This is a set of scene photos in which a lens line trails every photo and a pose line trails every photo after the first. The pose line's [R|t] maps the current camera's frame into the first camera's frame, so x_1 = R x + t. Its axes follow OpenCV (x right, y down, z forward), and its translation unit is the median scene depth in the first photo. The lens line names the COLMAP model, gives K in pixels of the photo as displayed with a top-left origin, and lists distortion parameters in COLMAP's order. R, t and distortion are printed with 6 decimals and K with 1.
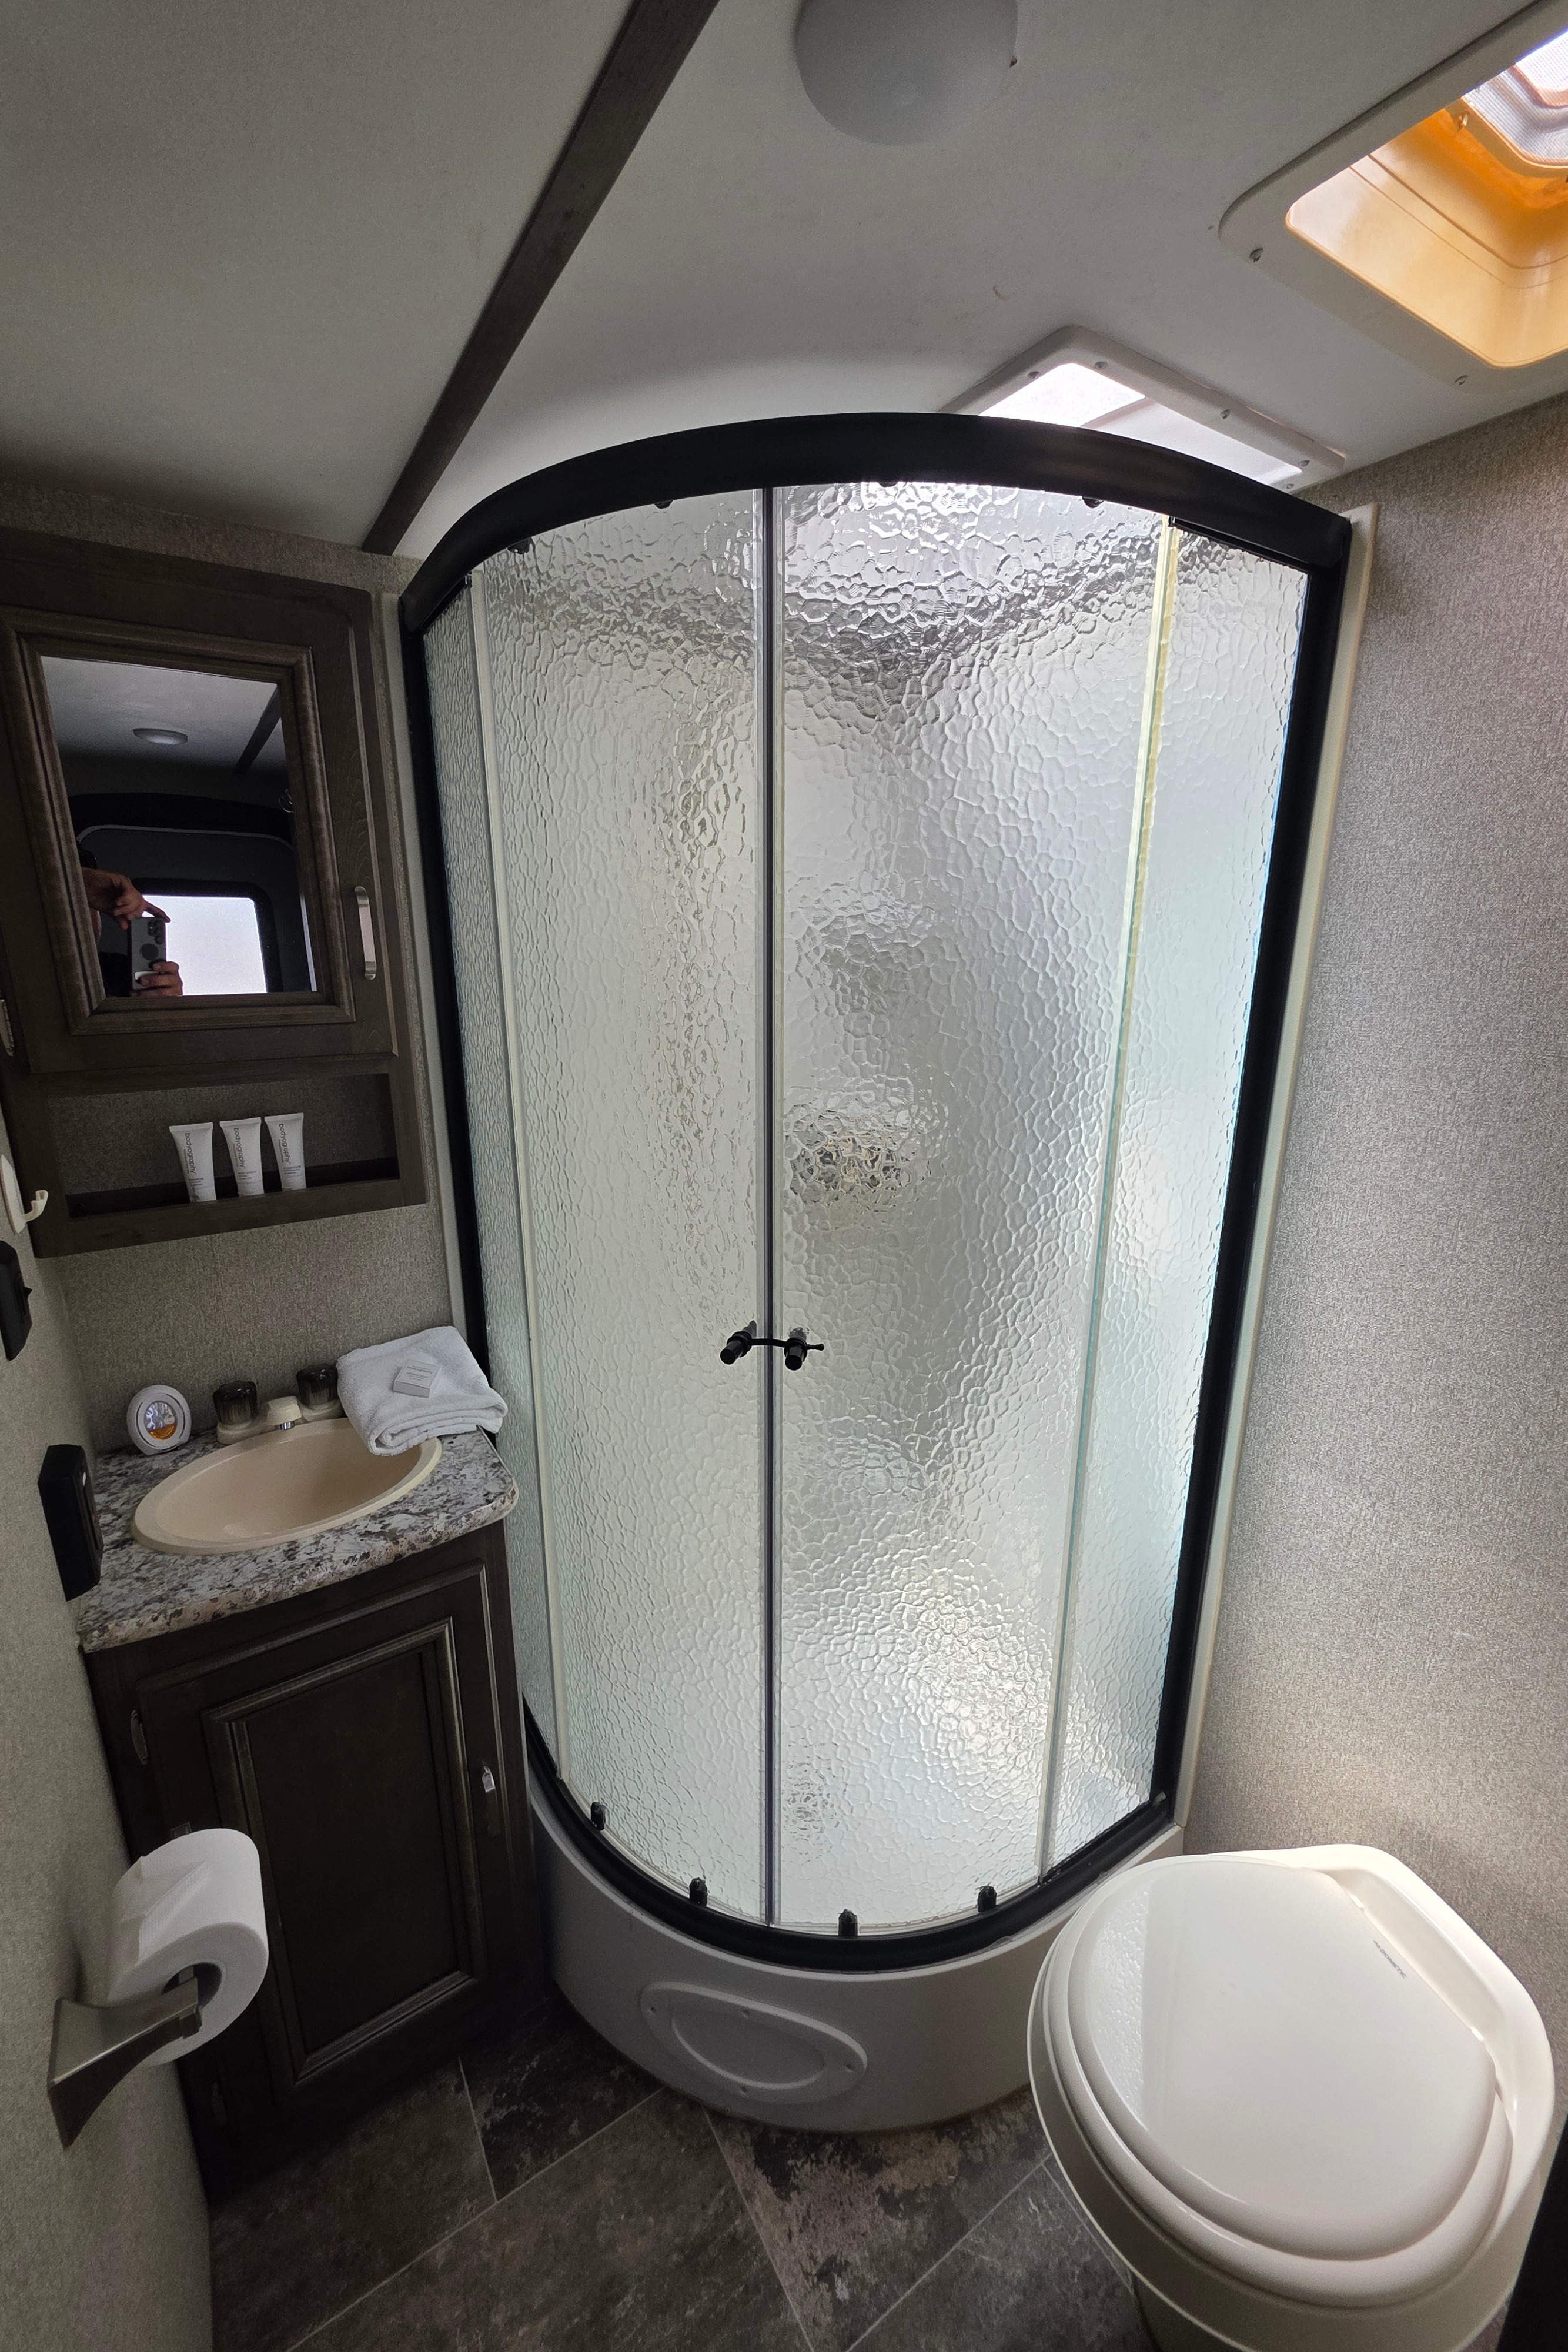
lens RADIAL K [[932.7, 0, 785.8], [0, 932.7, 1173.1], [0, 0, 1]] dist [0.003135, -0.000243]
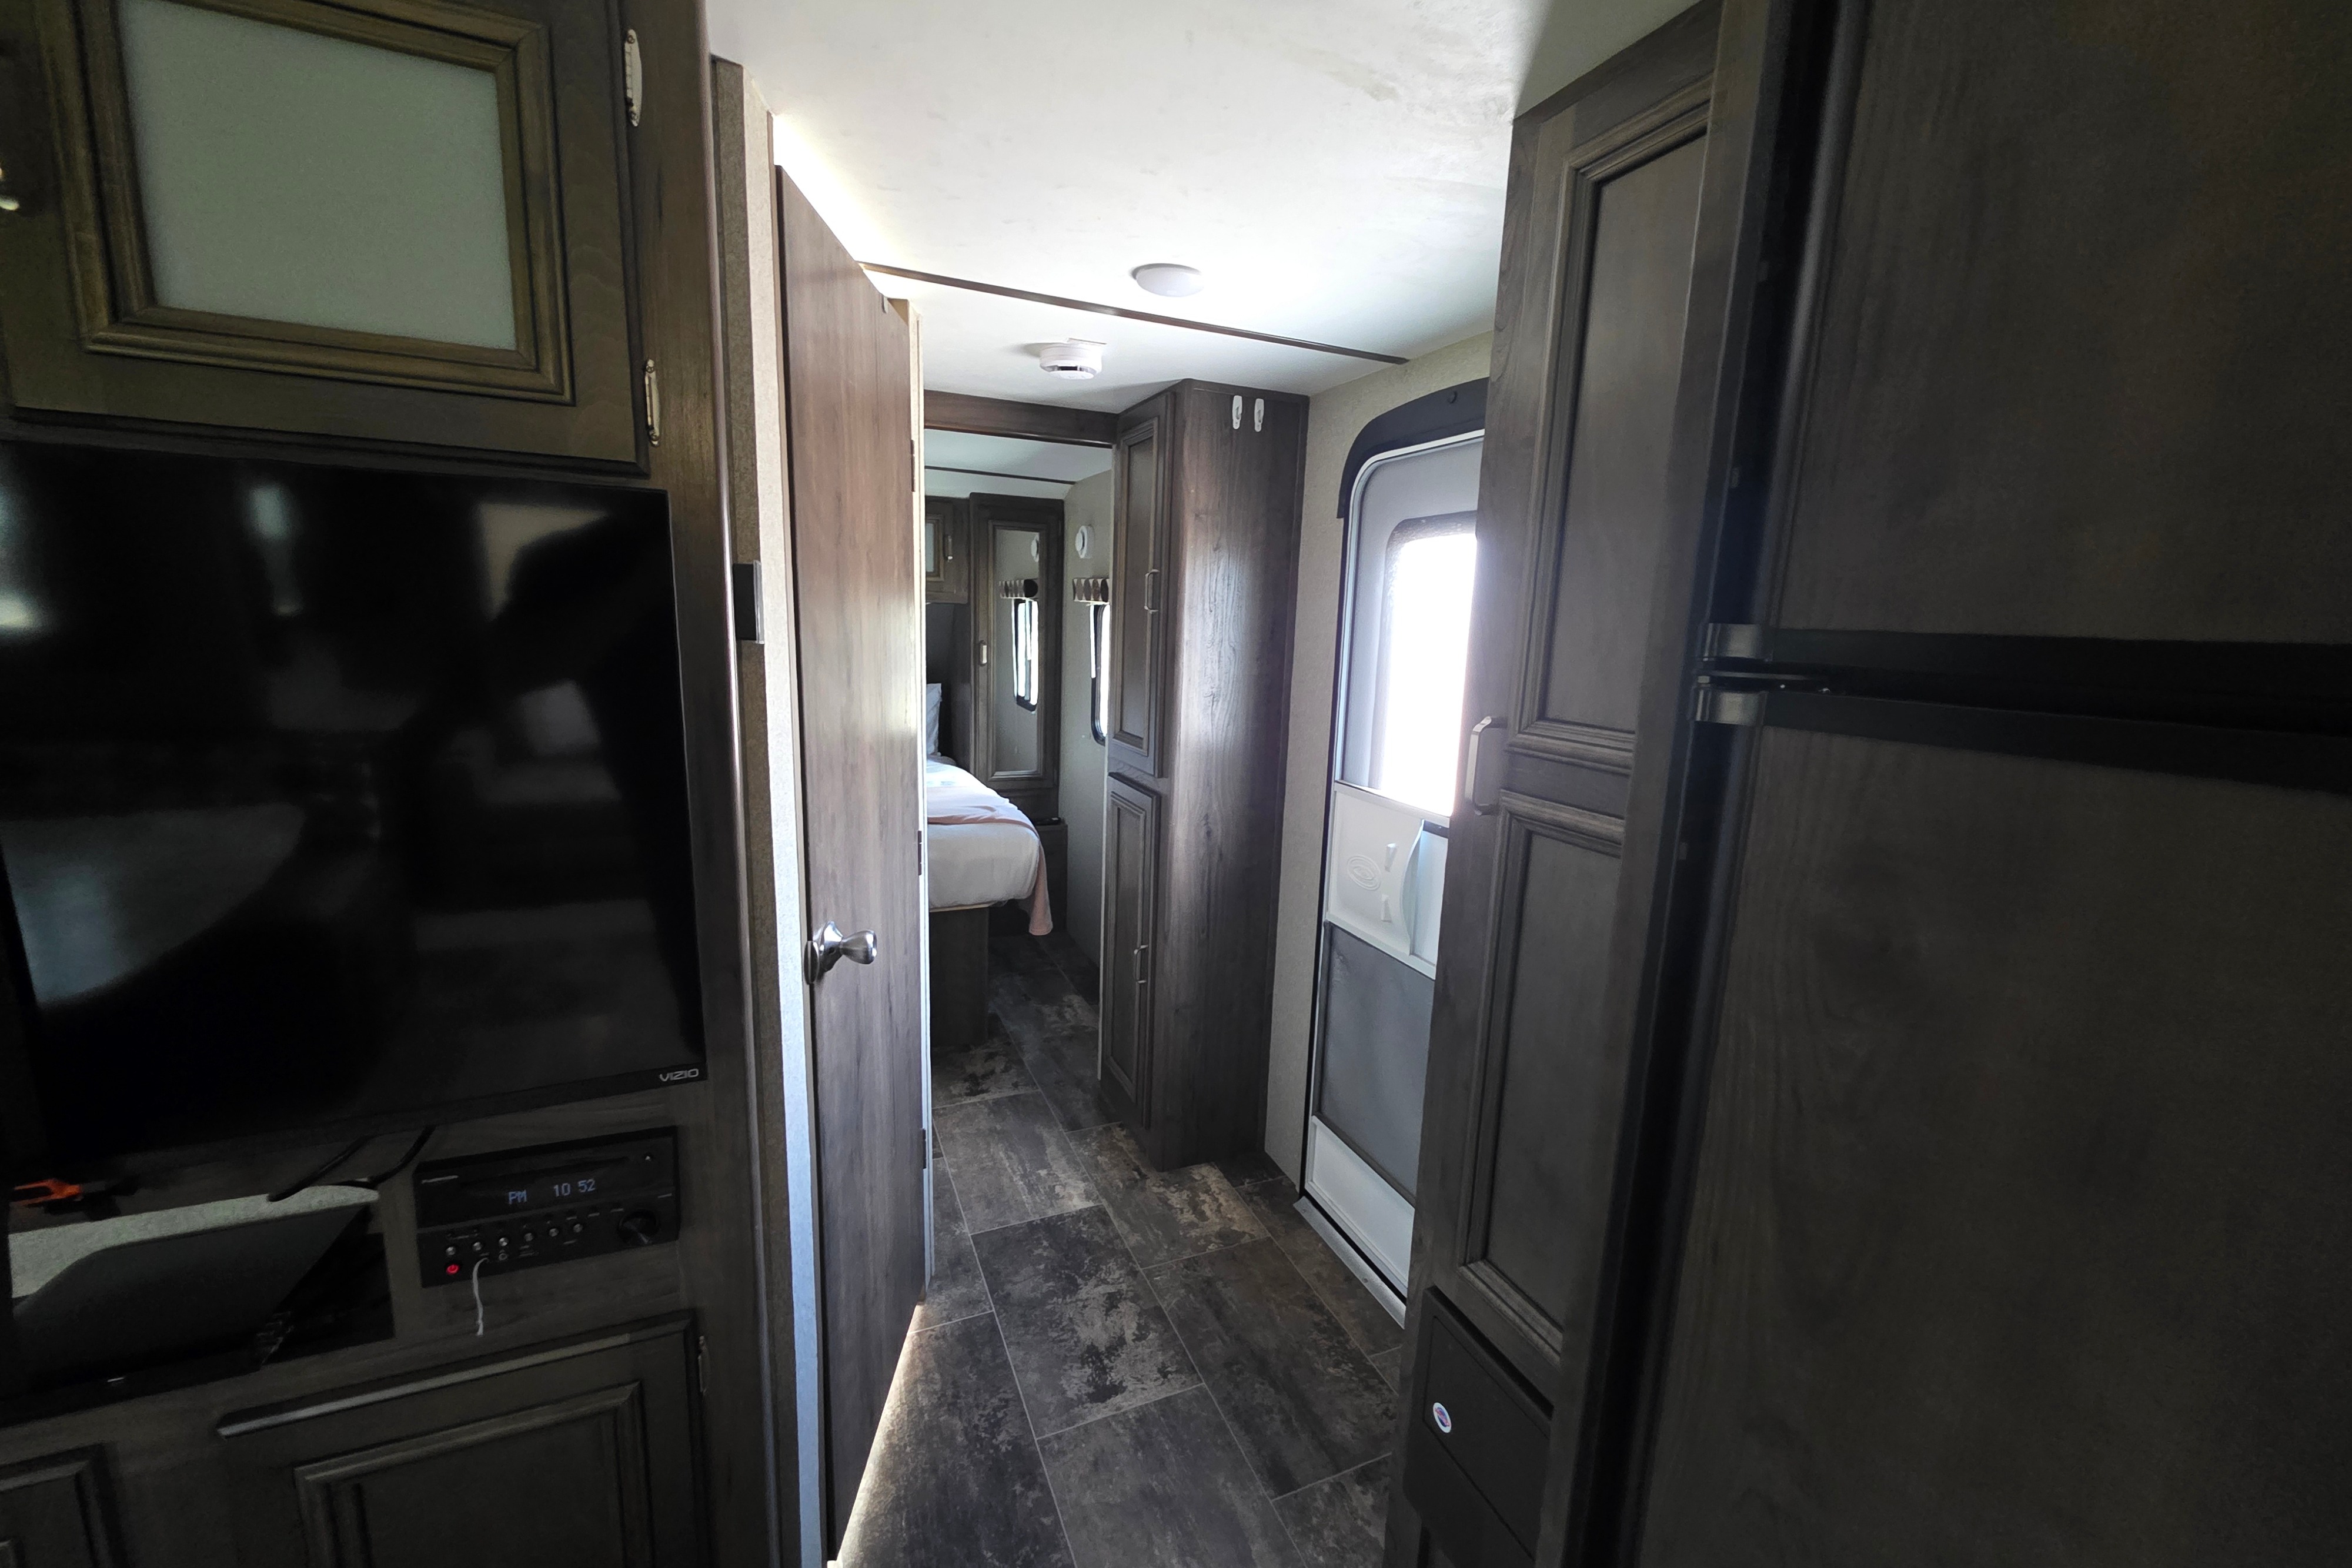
lens RADIAL K [[932.7, 0, 1177.1], [0, 932.7, 786.2], [0, 0, 1]] dist [0.003135, -0.000243]
pose [[0.153538, -0.171174, 0.973204, -1.275215], [0.223784, 0.965316, 0.134481, -0.023161], [-0.962469, 0.197139, 0.186518, 0.445778]]
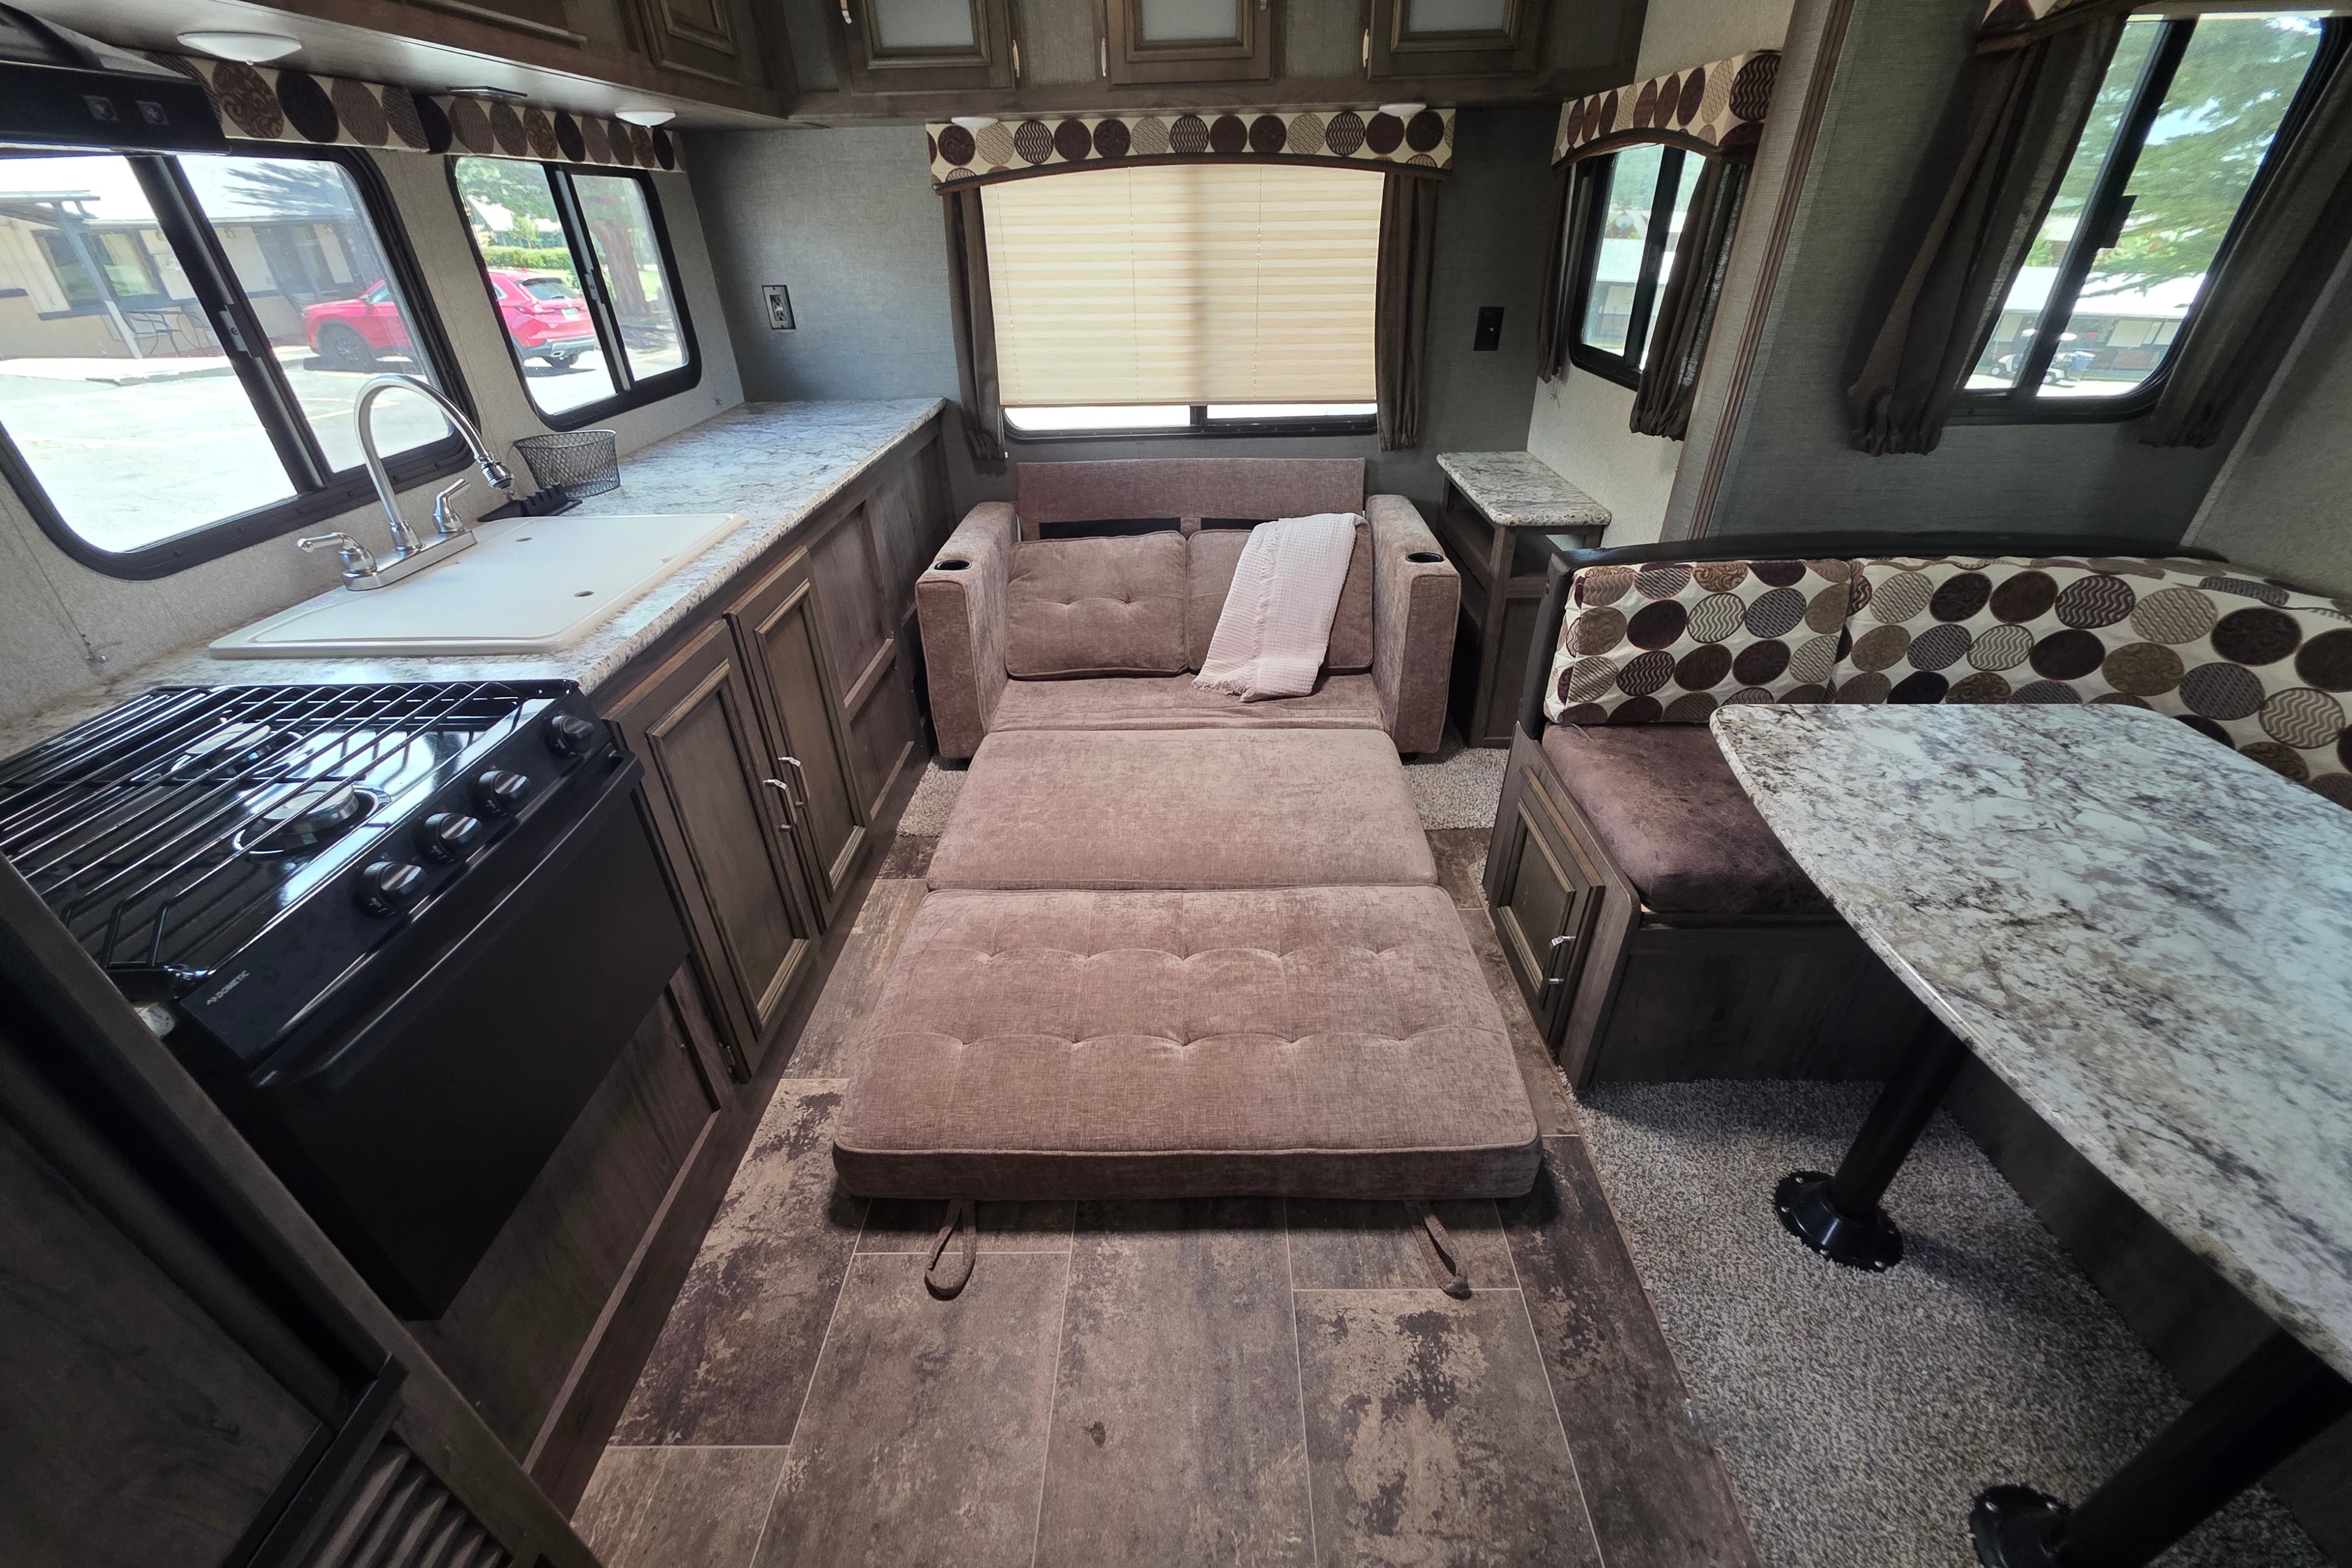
lens RADIAL K [[932.7, 0, 1189.4], [0, 932.7, 782.9], [0, 0, 1]] dist [0.003135, -0.000243]
pose [[-0.539110, 0.444244, -0.715547, 0.646092], [-0.208297, 0.752863, 0.624347, -0.037930], [0.816072, 0.485638, -0.313341, 0.828481]]
